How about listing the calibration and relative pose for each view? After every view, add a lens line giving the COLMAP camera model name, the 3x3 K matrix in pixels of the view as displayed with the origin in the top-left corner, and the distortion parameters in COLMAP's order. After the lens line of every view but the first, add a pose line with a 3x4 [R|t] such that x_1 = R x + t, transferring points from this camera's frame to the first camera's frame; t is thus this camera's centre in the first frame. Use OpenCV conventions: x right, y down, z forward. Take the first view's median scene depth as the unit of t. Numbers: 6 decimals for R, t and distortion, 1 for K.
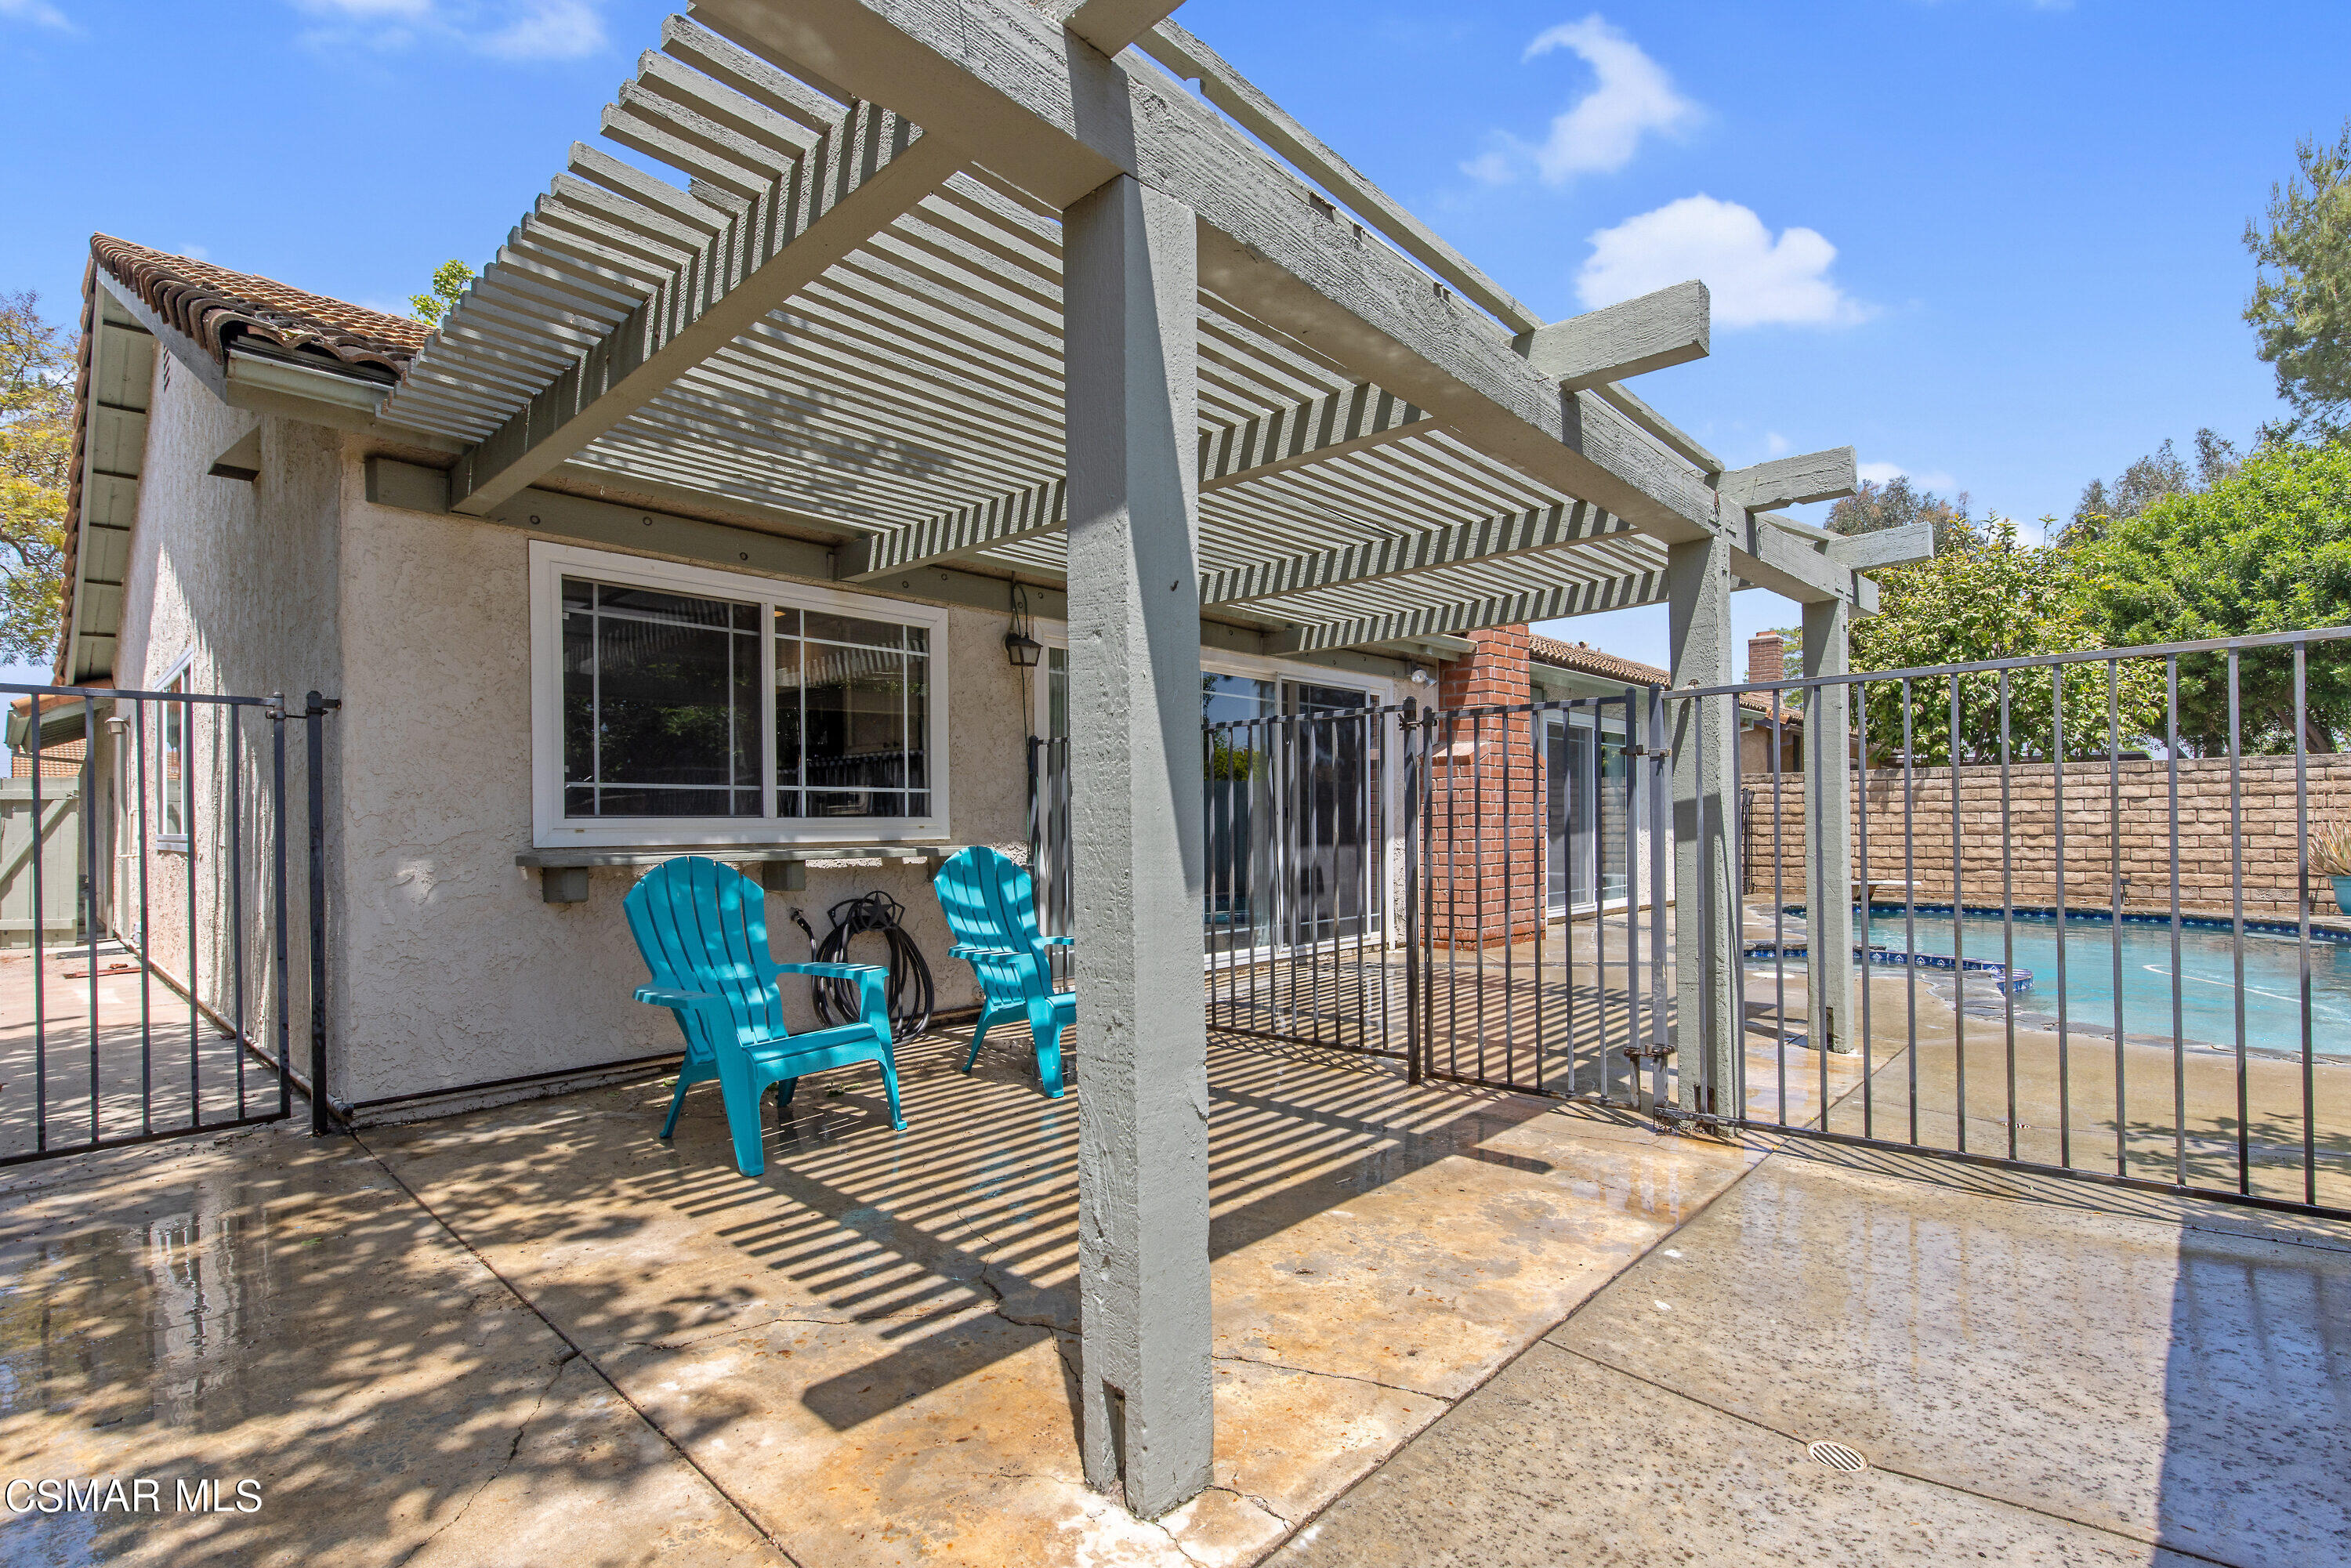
lens RADIAL K [[1064.0, 0, 1125.4], [0, 1064.0, 829.0], [0, 0, 1]] dist [0.004354, -0.001361]
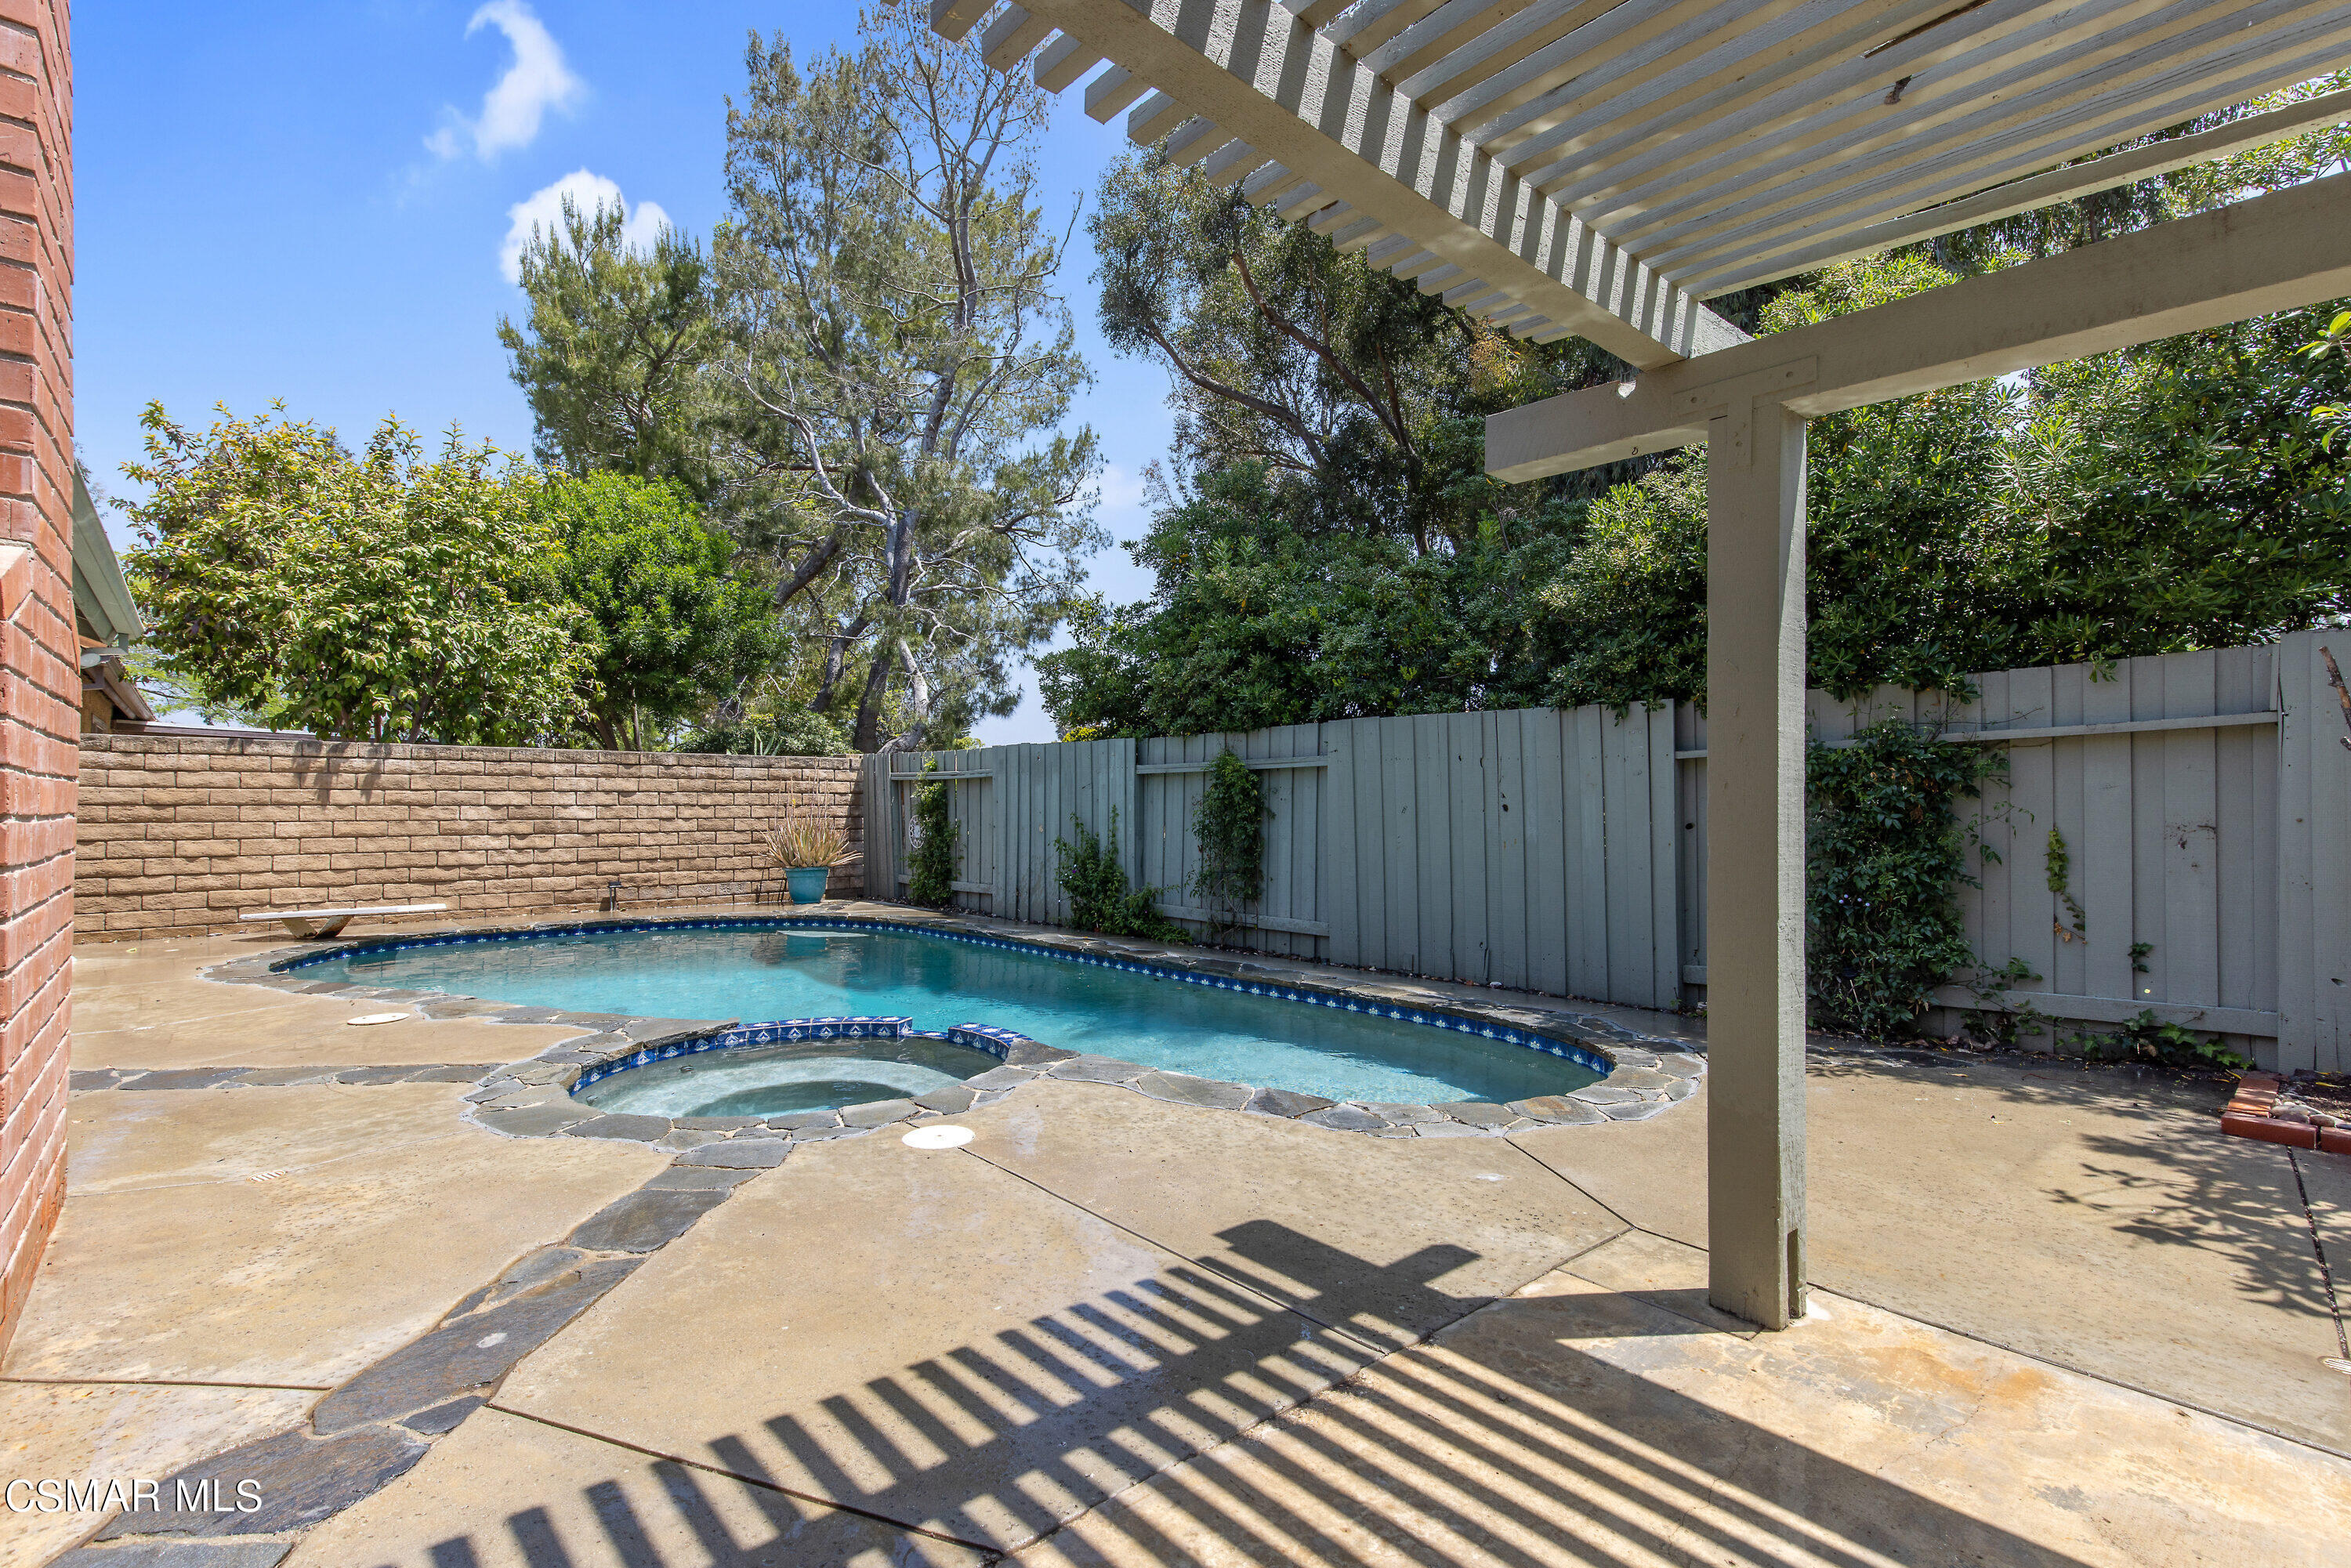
lens RADIAL K [[1064.0, 0, 1177.1], [0, 1064.0, 791.6], [0, 0, 1]] dist [0.004354, -0.001361]
pose [[0.060477, 0.020222, 0.997965, 0.072692], [0.003378, 0.999785, -0.020464, -0.009860], [-0.998164, 0.004609, 0.060395, 0.511740]]
